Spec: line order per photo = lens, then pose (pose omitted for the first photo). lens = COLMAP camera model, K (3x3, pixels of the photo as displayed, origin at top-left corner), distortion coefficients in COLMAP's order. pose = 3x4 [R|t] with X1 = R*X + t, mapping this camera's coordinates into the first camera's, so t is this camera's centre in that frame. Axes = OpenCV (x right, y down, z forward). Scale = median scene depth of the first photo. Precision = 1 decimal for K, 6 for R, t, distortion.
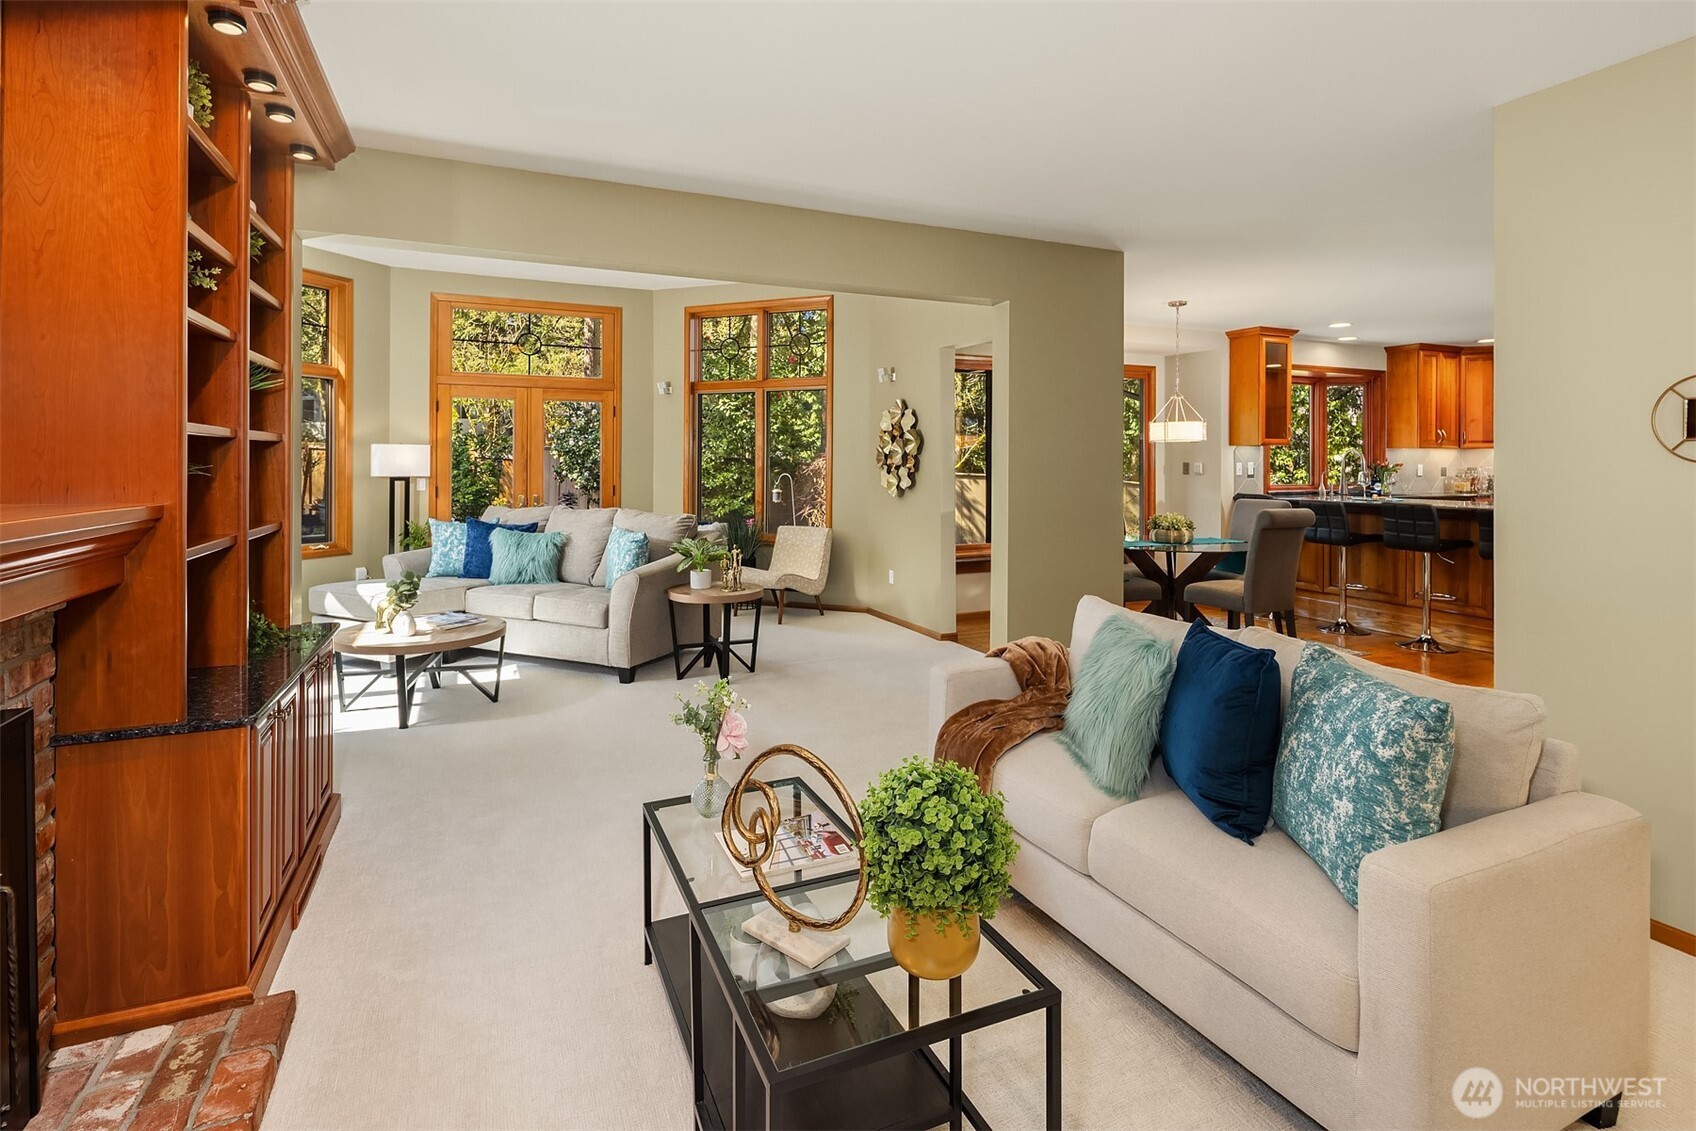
lens RADIAL K [[818.3, 0, 848.0], [0, 818.3, 480.0], [0, 0, 1]] dist [-0.004424, -0.001326]
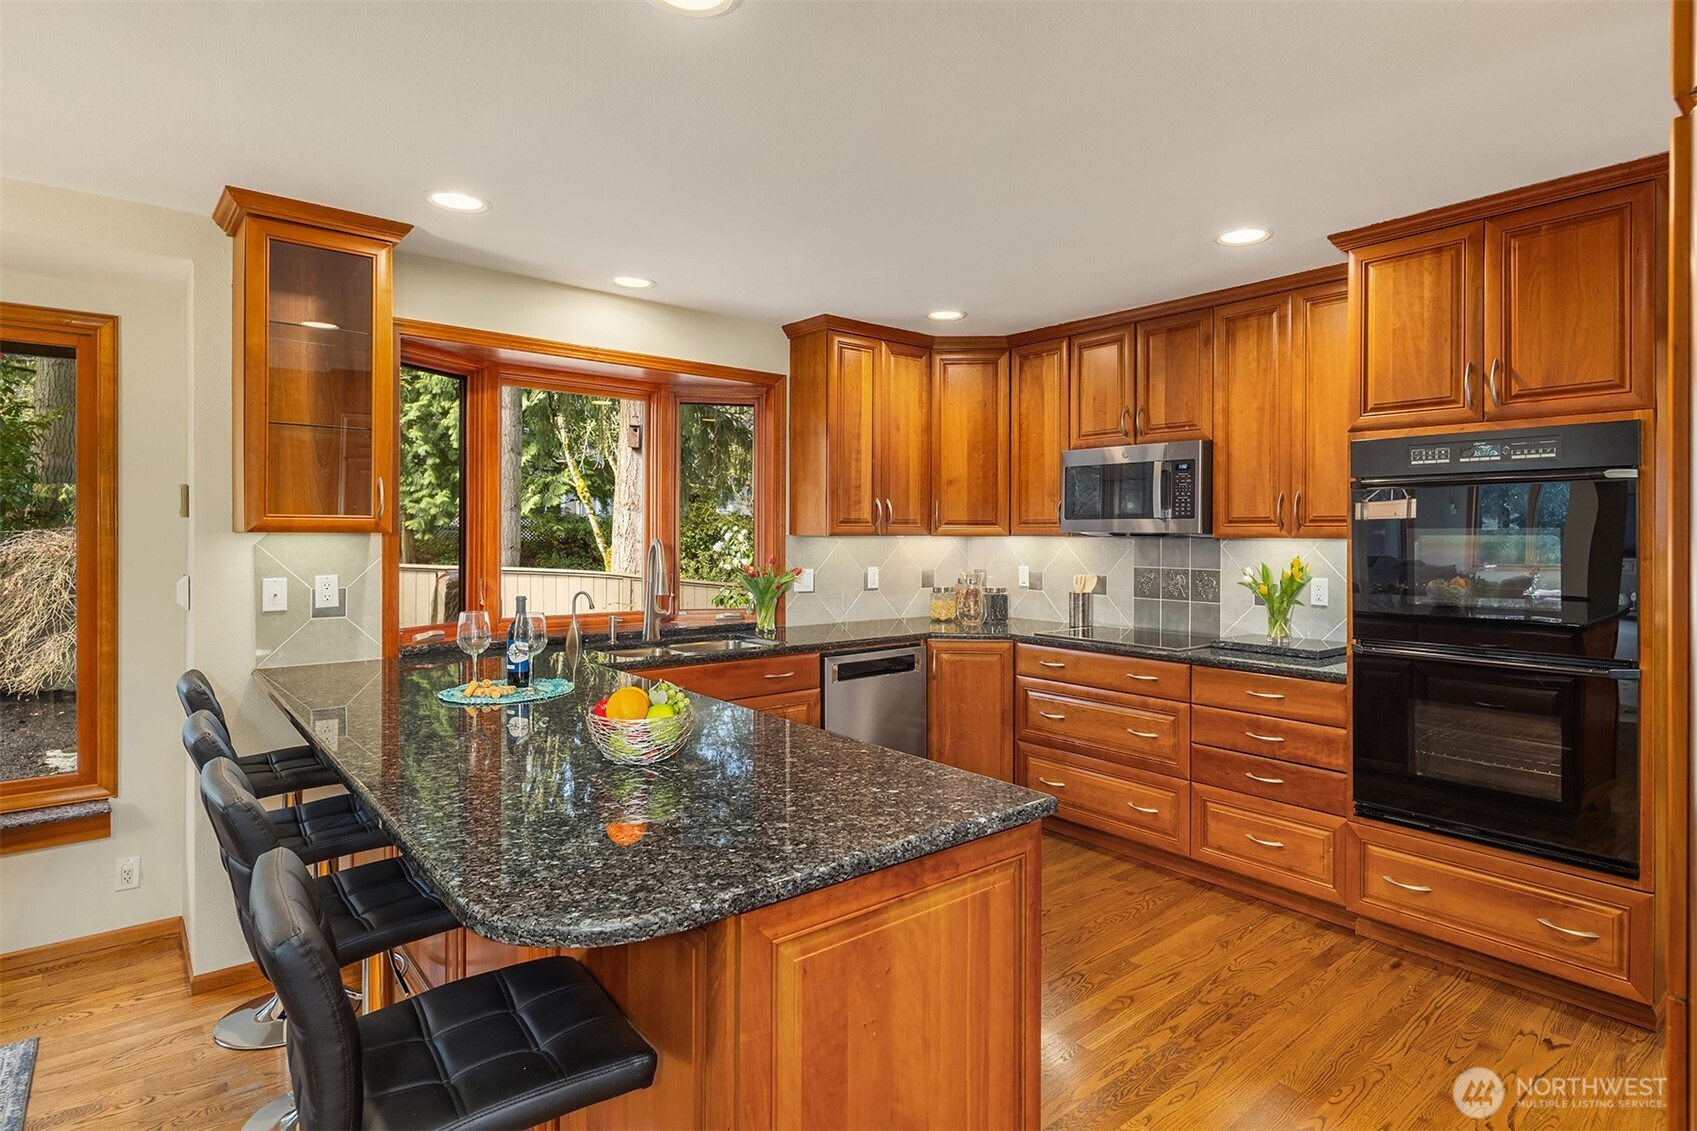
lens RADIAL K [[890.1, 0, 902.9], [0, 890.1, 532.0], [0, 0, 1]] dist [-0.001688, -0.004447]
pose [[0.953531, 0.005719, 0.301239, 0.581175], [0.001177, 0.999741, -0.022706, -0.029329], [-0.301291, 0.022005, 0.953278, 0.490997]]
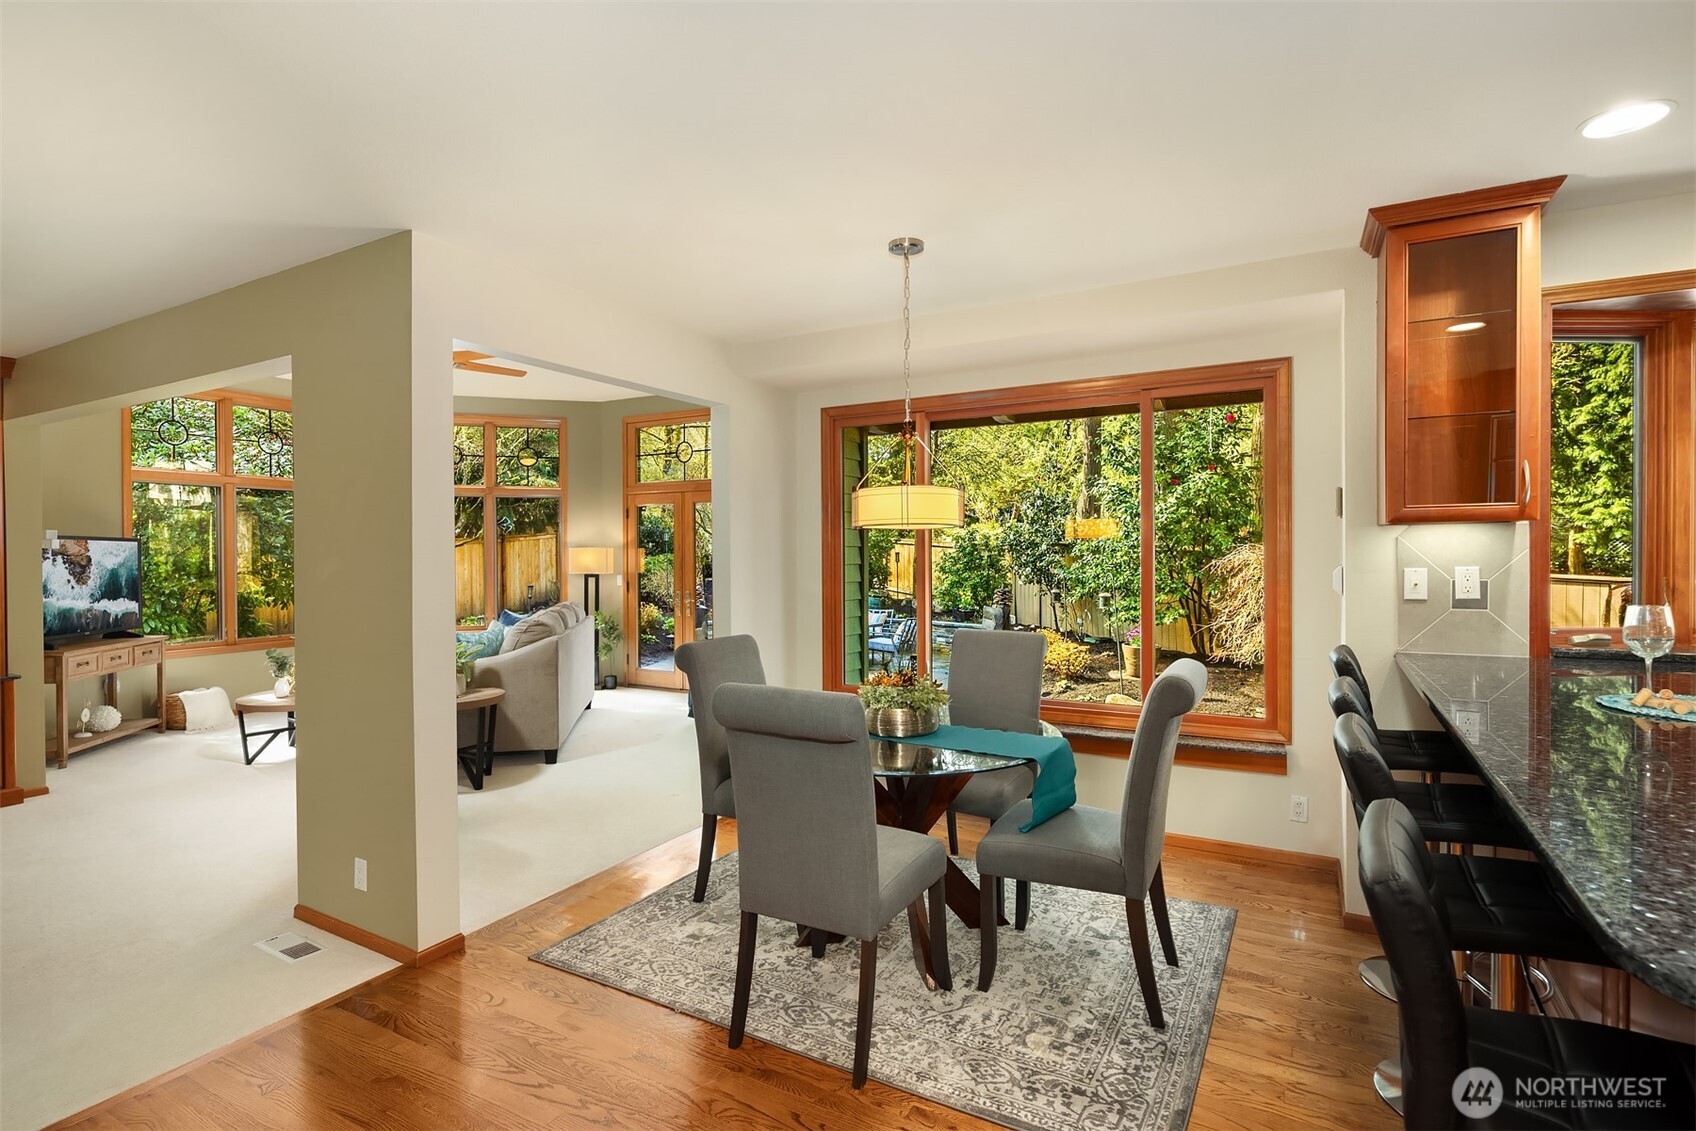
lens RADIAL K [[818.3, 0, 852.7], [0, 818.3, 572.1], [0, 0, 1]] dist [-0.004424, -0.001326]
pose [[0.598662, 0.012460, -0.800905, 0.582607], [-0.009008, 0.999921, 0.008823, -0.017929], [0.800951, 0.001933, 0.598727, 0.509840]]
